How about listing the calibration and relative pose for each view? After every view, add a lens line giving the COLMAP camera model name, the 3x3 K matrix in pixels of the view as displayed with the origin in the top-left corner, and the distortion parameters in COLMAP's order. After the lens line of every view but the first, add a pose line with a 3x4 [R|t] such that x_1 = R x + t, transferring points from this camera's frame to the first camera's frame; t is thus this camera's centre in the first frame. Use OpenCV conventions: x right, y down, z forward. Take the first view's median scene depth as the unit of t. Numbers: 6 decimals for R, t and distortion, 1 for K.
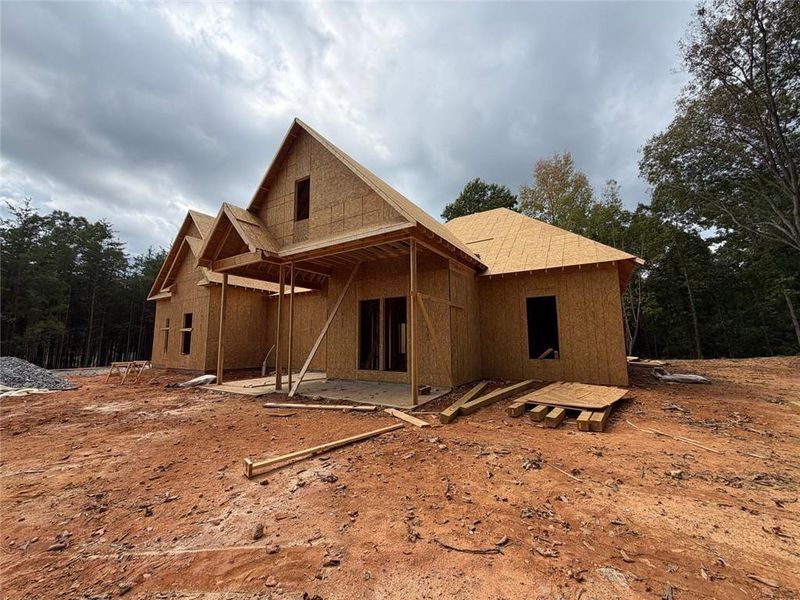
lens RADIAL K [[298.2, 0, 400.0], [0, 298.2, 300.0], [0, 0, 1]] dist [-0.000029, 0.000077]
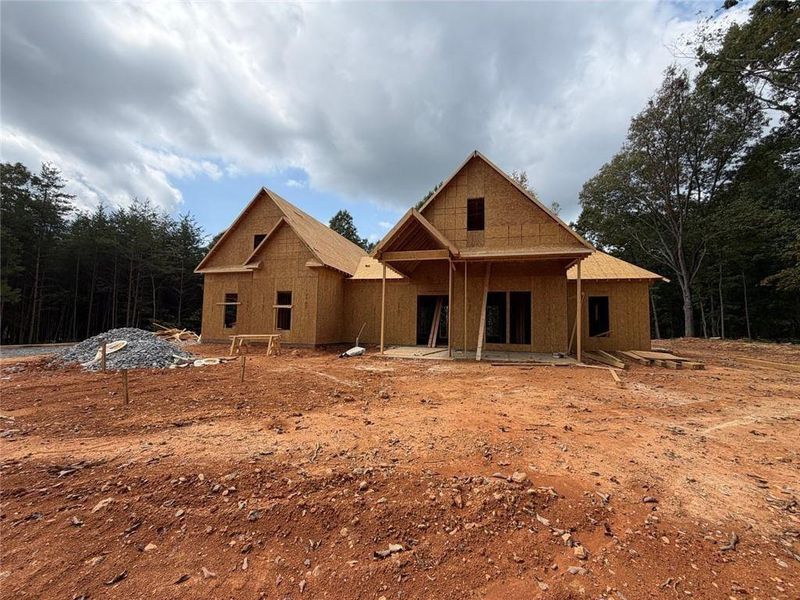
lens RADIAL K [[298.2, 0, 400.0], [0, 298.2, 300.0], [0, 0, 1]] dist [-0.000029, 0.000077]
pose [[0.958491, 0.049011, 0.280879, -0.929276], [-0.064068, 0.996945, 0.044671, 0.004481], [-0.277832, -0.060812, 0.958703, -0.185772]]
